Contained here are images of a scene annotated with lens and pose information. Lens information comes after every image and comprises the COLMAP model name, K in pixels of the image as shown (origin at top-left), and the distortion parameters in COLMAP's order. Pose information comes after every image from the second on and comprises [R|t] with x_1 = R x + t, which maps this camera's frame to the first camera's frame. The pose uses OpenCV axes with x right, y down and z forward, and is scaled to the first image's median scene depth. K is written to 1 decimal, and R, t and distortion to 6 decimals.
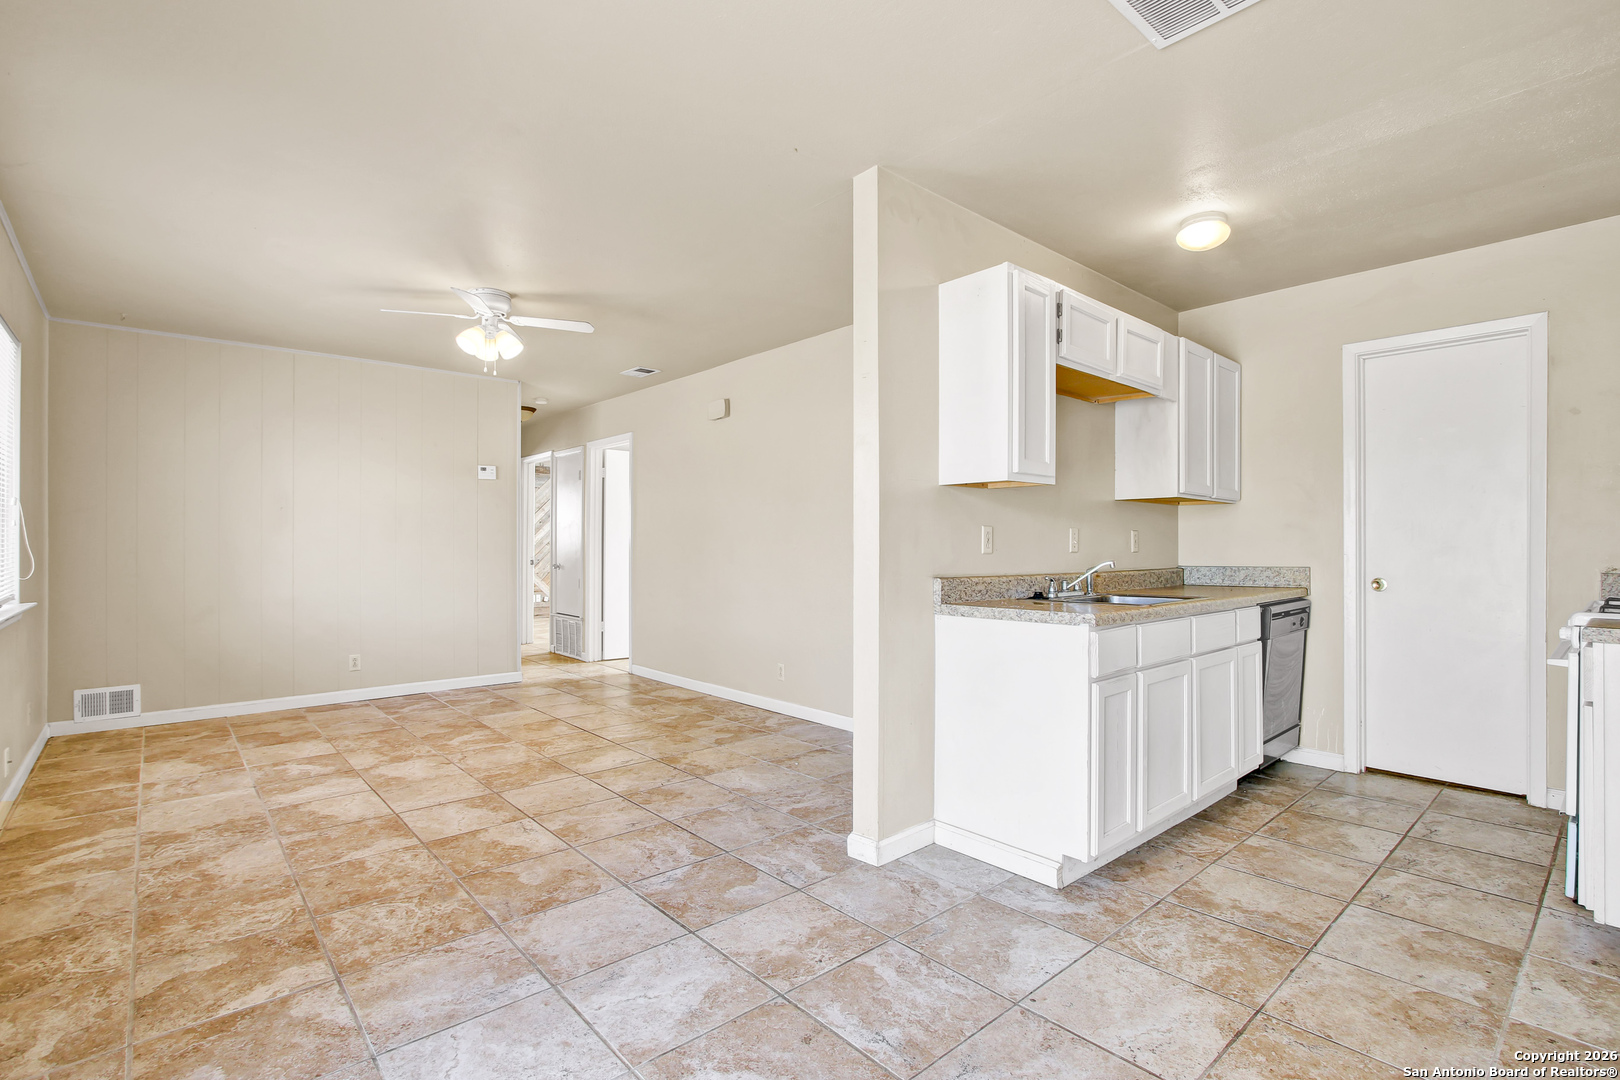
lens RADIAL K [[745.6, 0, 807.9], [0, 745.6, 547.3], [0, 0, 1]] dist [-0.015131, 0.001014]
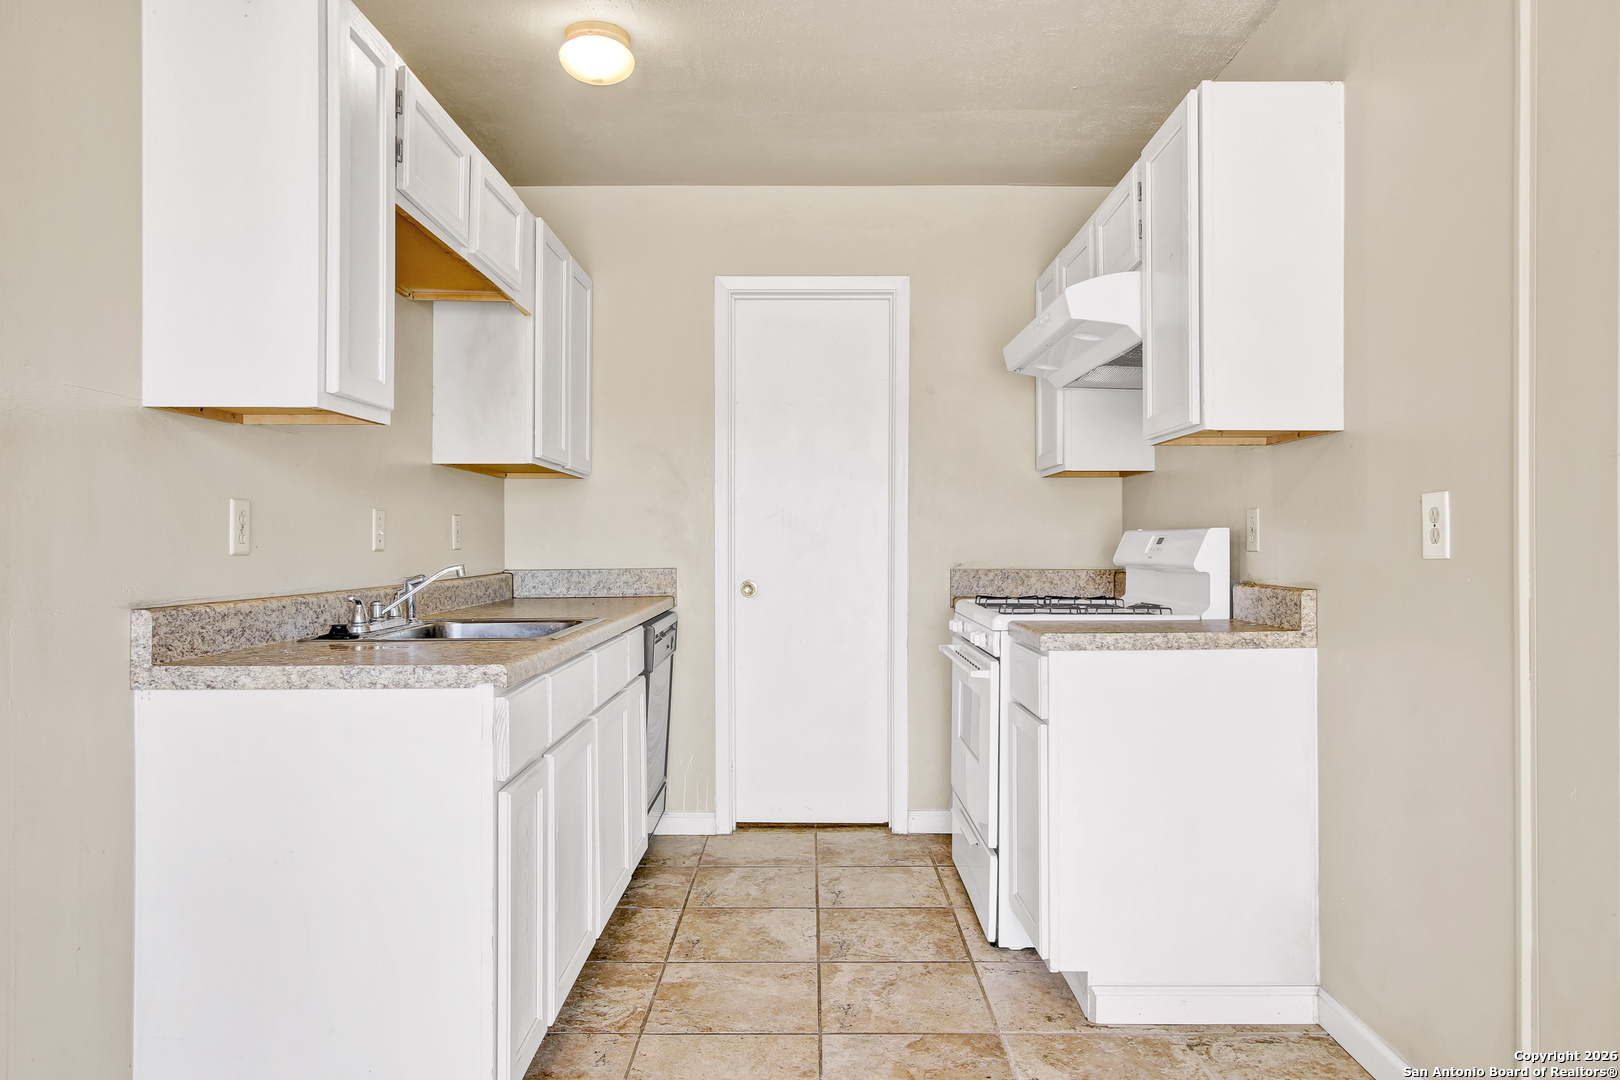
lens RADIAL K [[1052.0, 0, 796.9], [0, 1052.0, 541.5], [0, 0, 1]] dist [-0.006479, 0.001051]
pose [[0.669175, -0.001773, 0.743102, -0.032292], [0.002464, 0.999997, 0.000168, 0.000391], [-0.743101, 0.001718, 0.669178, 0.246612]]
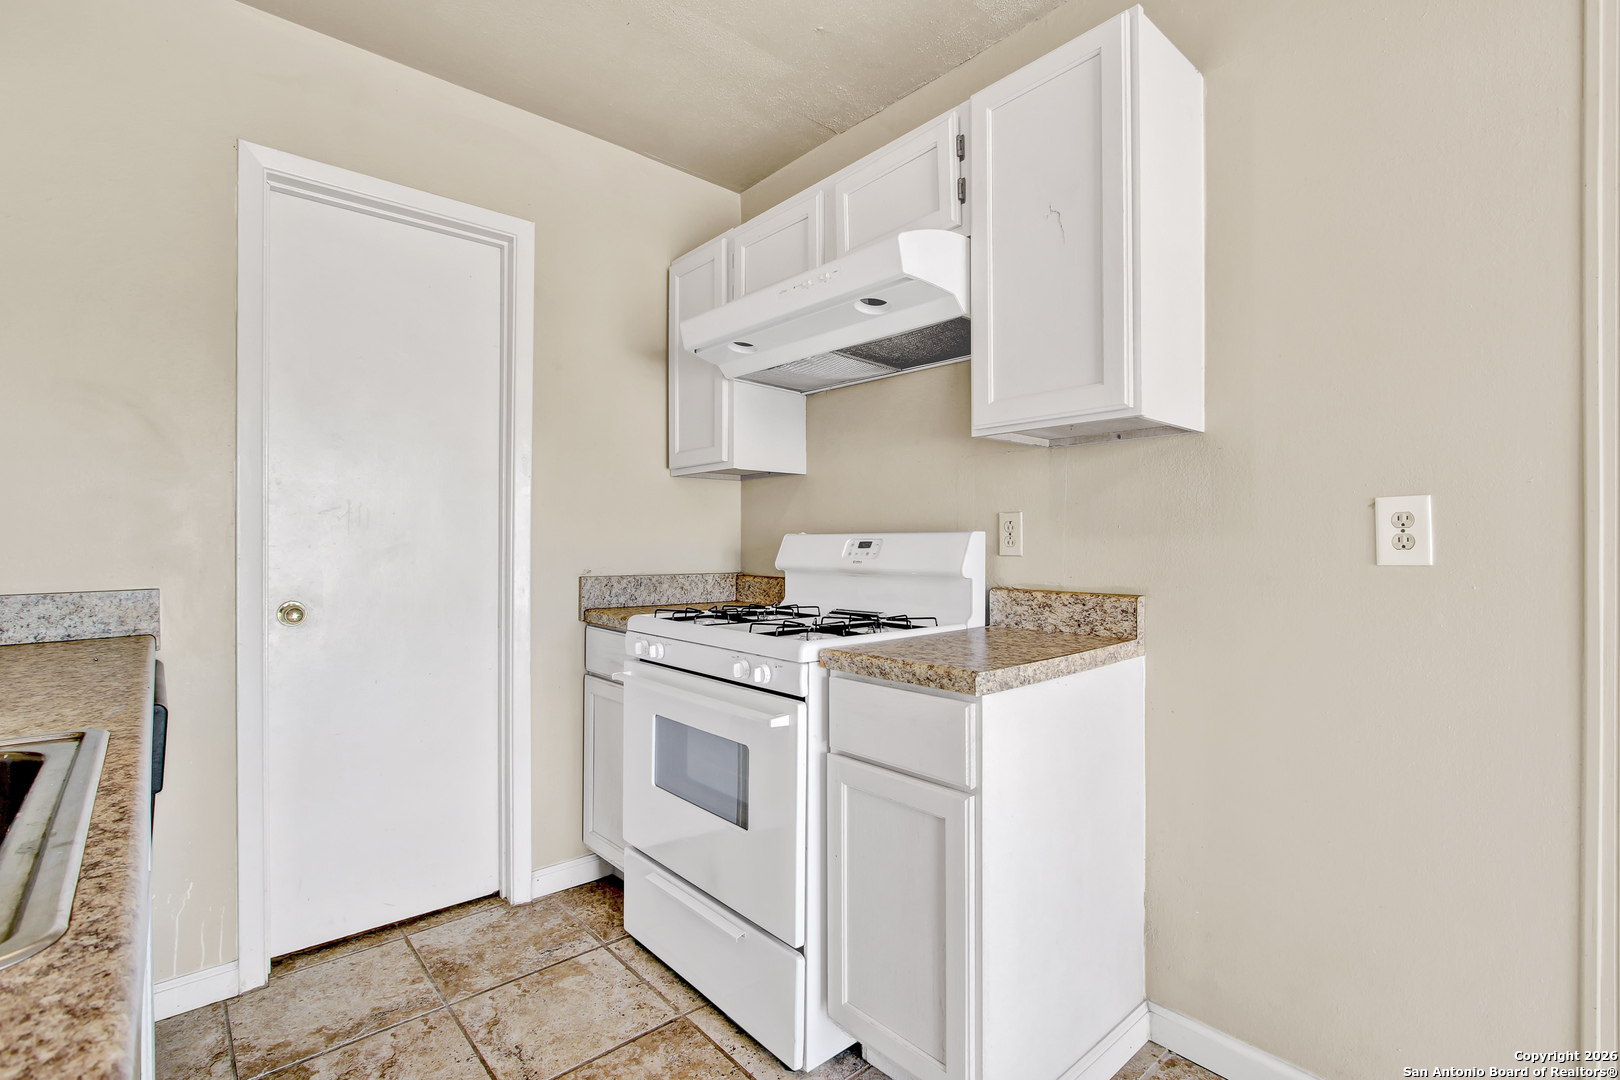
lens RADIAL K [[743.0, 0, 807.1], [0, 743.0, 544.0], [0, 0, 1]] dist [-0.004603, -0.000093]
pose [[0.001399, -0.002657, 0.999995, 0.269735], [0.000521, 0.999996, 0.002656, -0.001896], [-0.999999, 0.000517, 0.001400, 0.729959]]
